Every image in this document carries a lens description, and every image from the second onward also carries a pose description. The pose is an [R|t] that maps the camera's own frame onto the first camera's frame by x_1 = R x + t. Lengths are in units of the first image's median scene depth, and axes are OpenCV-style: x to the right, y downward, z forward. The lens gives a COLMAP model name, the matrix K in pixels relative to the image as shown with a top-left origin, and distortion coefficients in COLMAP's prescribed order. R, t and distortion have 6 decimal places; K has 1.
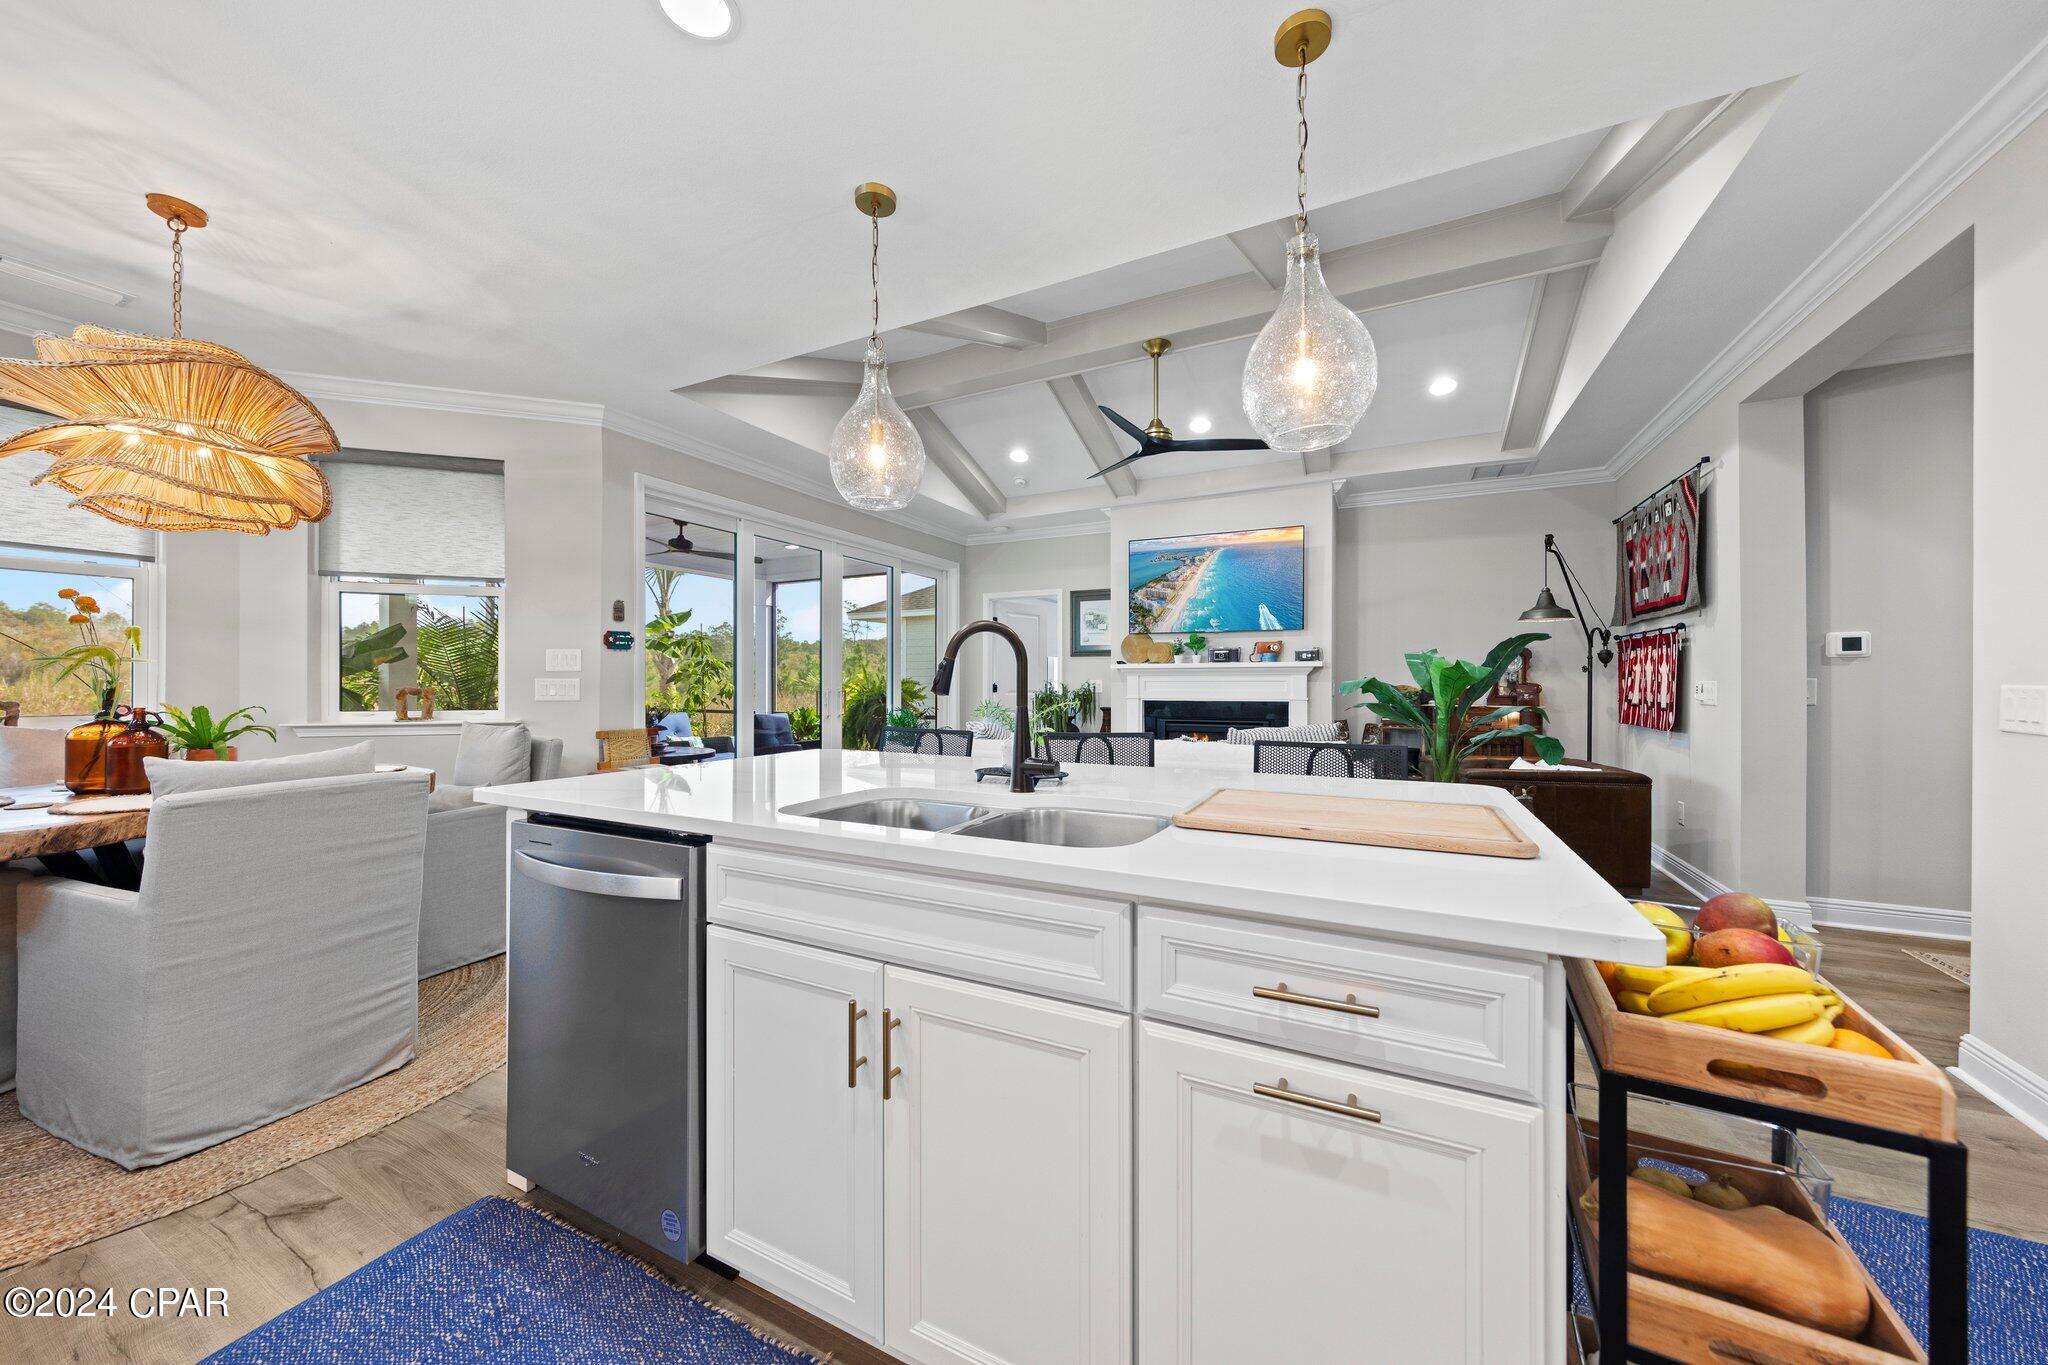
lens RADIAL K [[711.4, 0, 1020.9], [0, 711.4, 681.6], [0, 0, 1]] dist [0.007086, -0.001273]
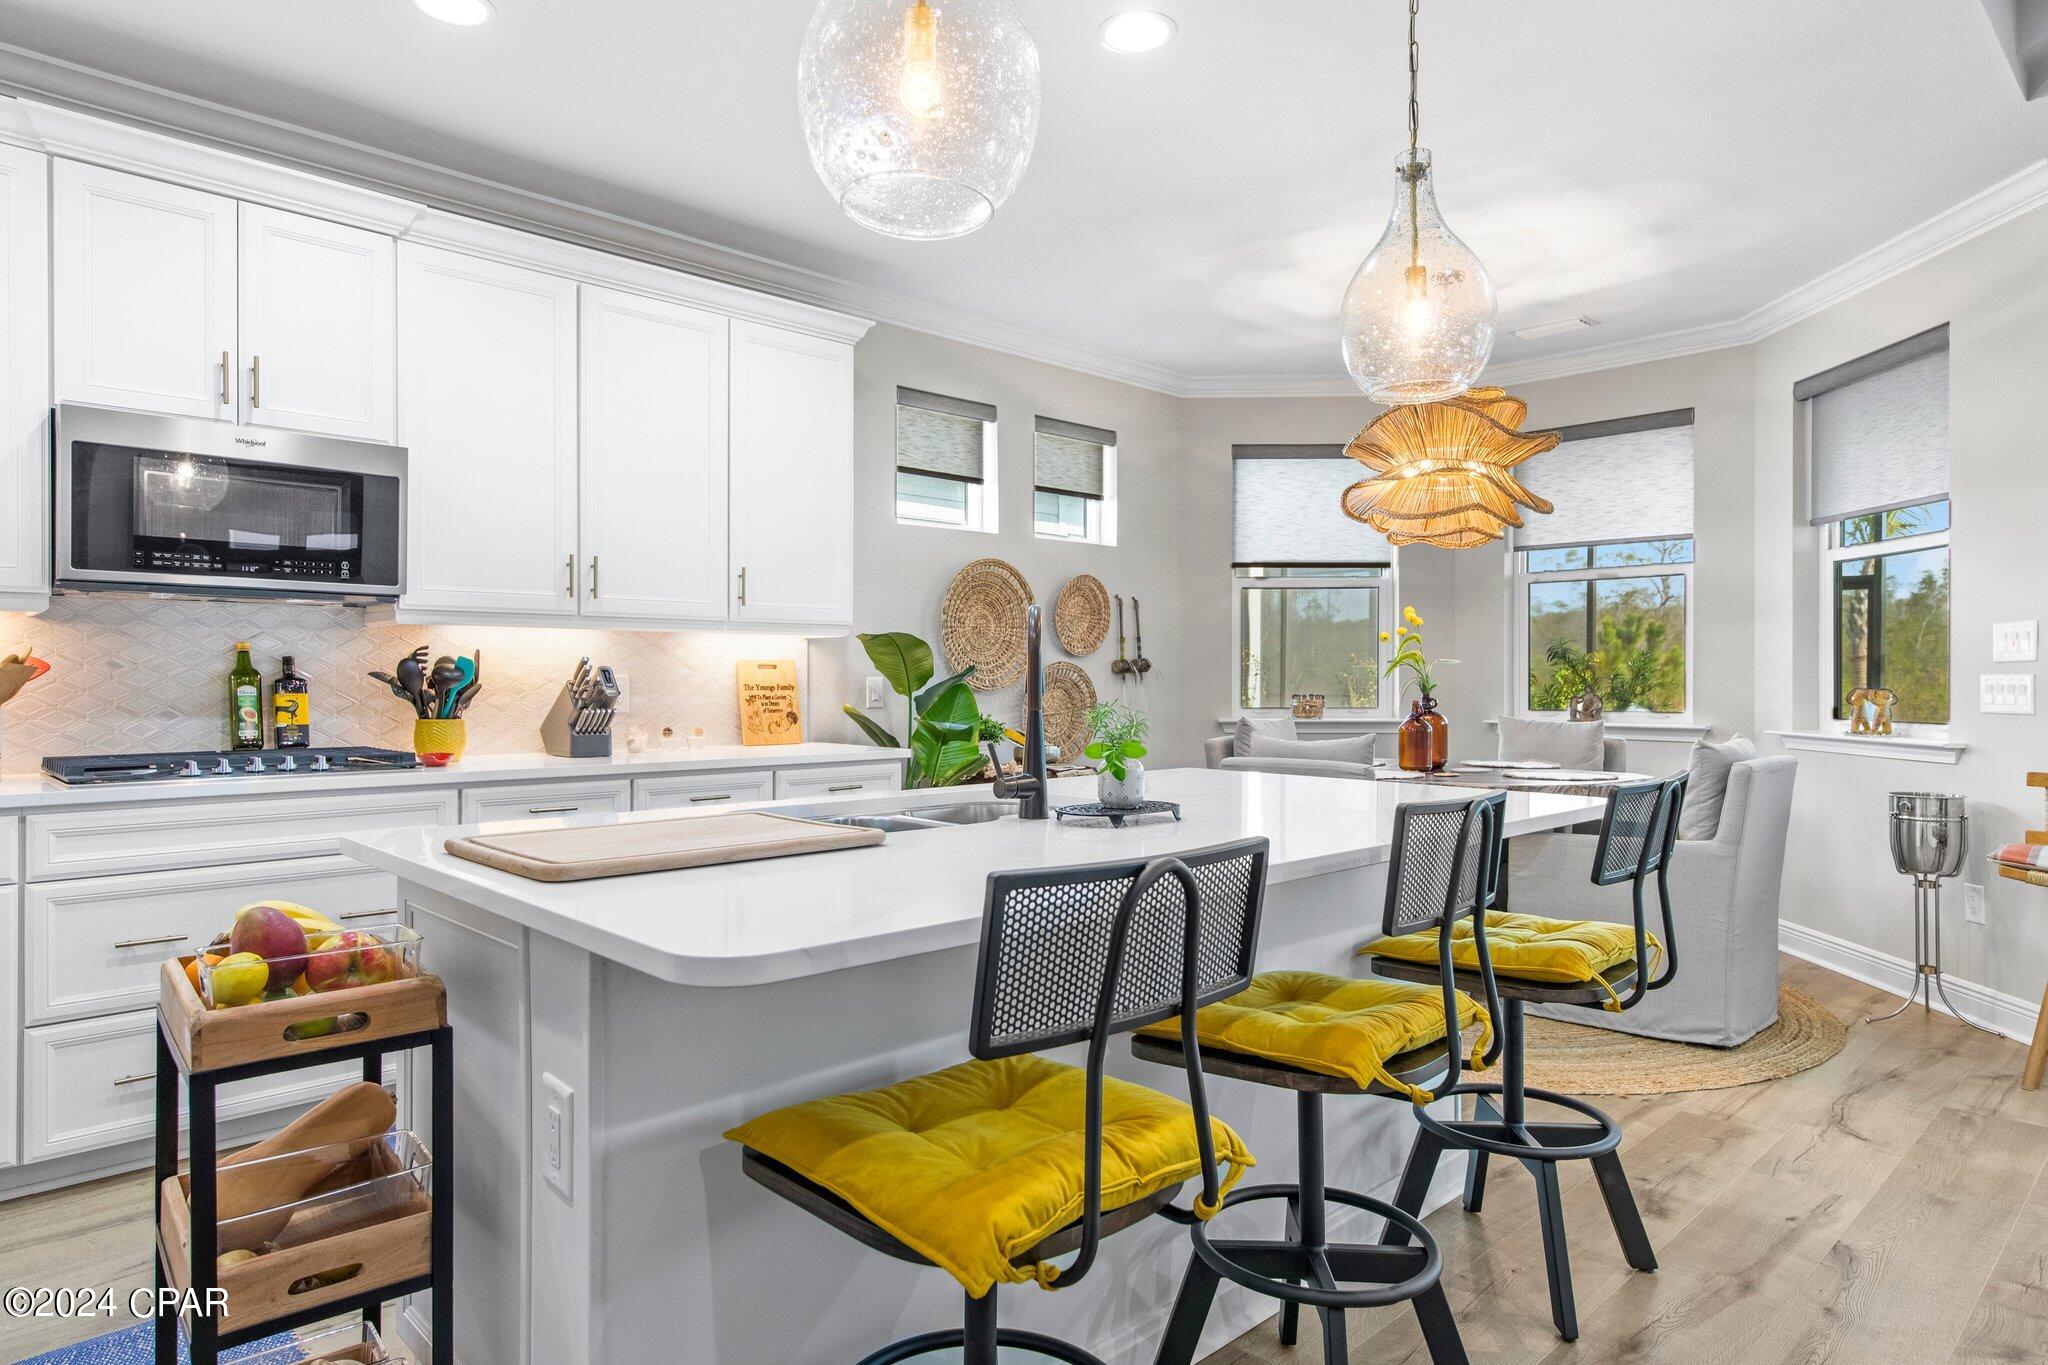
lens RADIAL K [[1202.0, 0, 1019.3], [0, 1202.0, 680.6], [0, 0, 1]] dist [0.004810, 0.001146]
pose [[-0.328153, 0.000877, -0.944624, 0.494037], [-0.001821, 0.999997, 0.001561, 0.000208], [0.944623, 0.002232, -0.328151, 0.550853]]
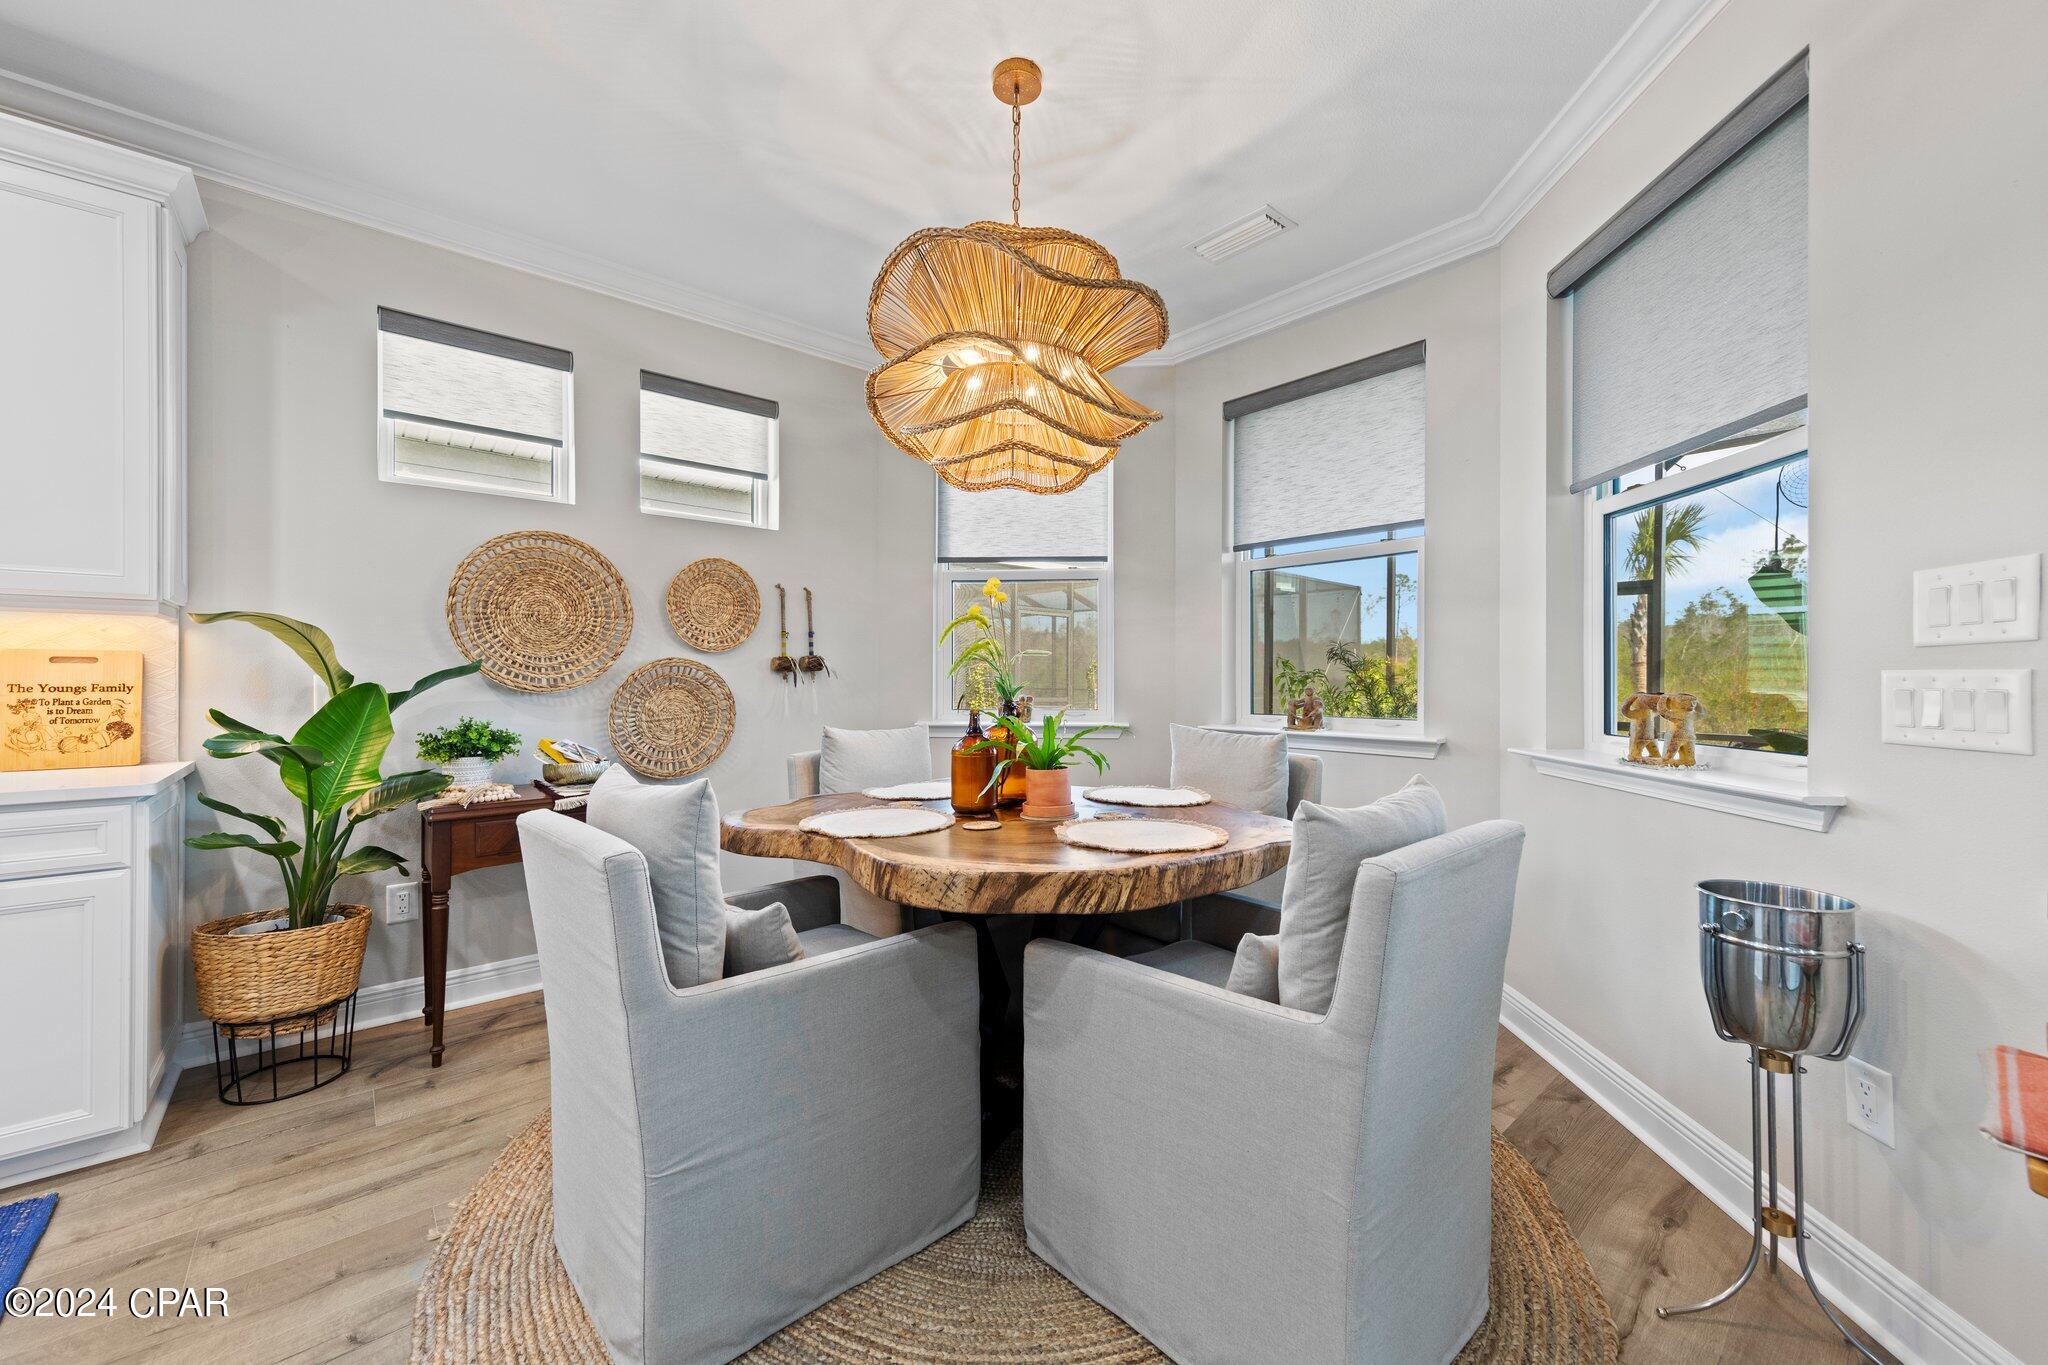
lens RADIAL K [[789.2, 0, 1022.1], [0, 789.2, 677.5], [0, 0, 1]] dist [0.003596, -0.000013]
pose [[-0.378745, -0.003404, -0.925495, -0.209058], [-0.003194, 0.999992, -0.002371, 0.000518], [0.925496, 0.002058, -0.378753, 0.747476]]
